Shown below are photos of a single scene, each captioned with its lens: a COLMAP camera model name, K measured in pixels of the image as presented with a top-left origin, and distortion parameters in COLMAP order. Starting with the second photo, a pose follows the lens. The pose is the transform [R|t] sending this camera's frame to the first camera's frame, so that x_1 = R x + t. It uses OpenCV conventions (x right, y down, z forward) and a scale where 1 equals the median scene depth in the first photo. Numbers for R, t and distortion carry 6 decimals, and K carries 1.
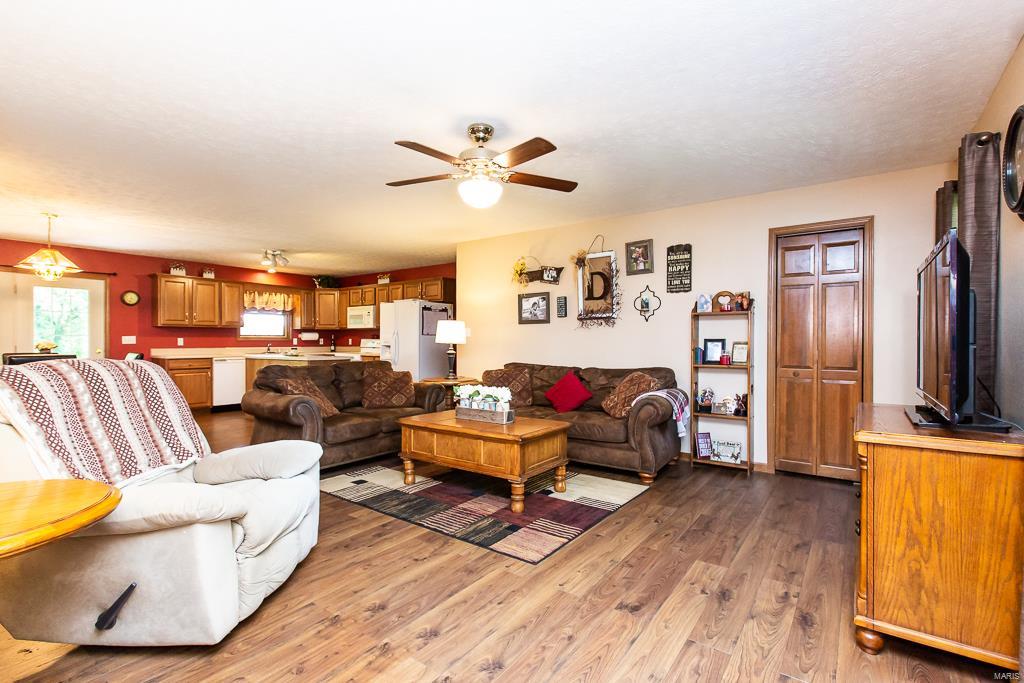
lens RADIAL K [[468.9, 0, 512.0], [0, 468.9, 341.5], [0, 0, 1]] dist [0.002202, 0.000327]
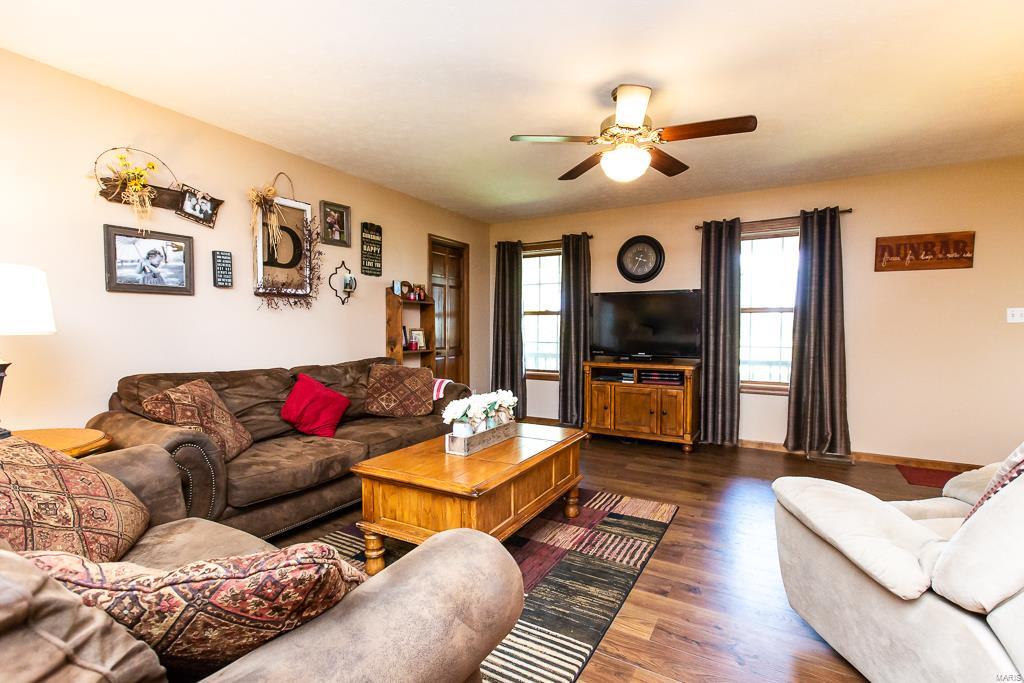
lens RADIAL K [[468.9, 0, 512.0], [0, 468.9, 341.5], [0, 0, 1]] dist [0.002202, 0.000327]
pose [[-0.109036, -0.028397, 0.993632, -0.570669], [0.002138, 0.999583, 0.028802, -0.000912], [-0.994036, 0.005265, -0.108930, 0.795404]]
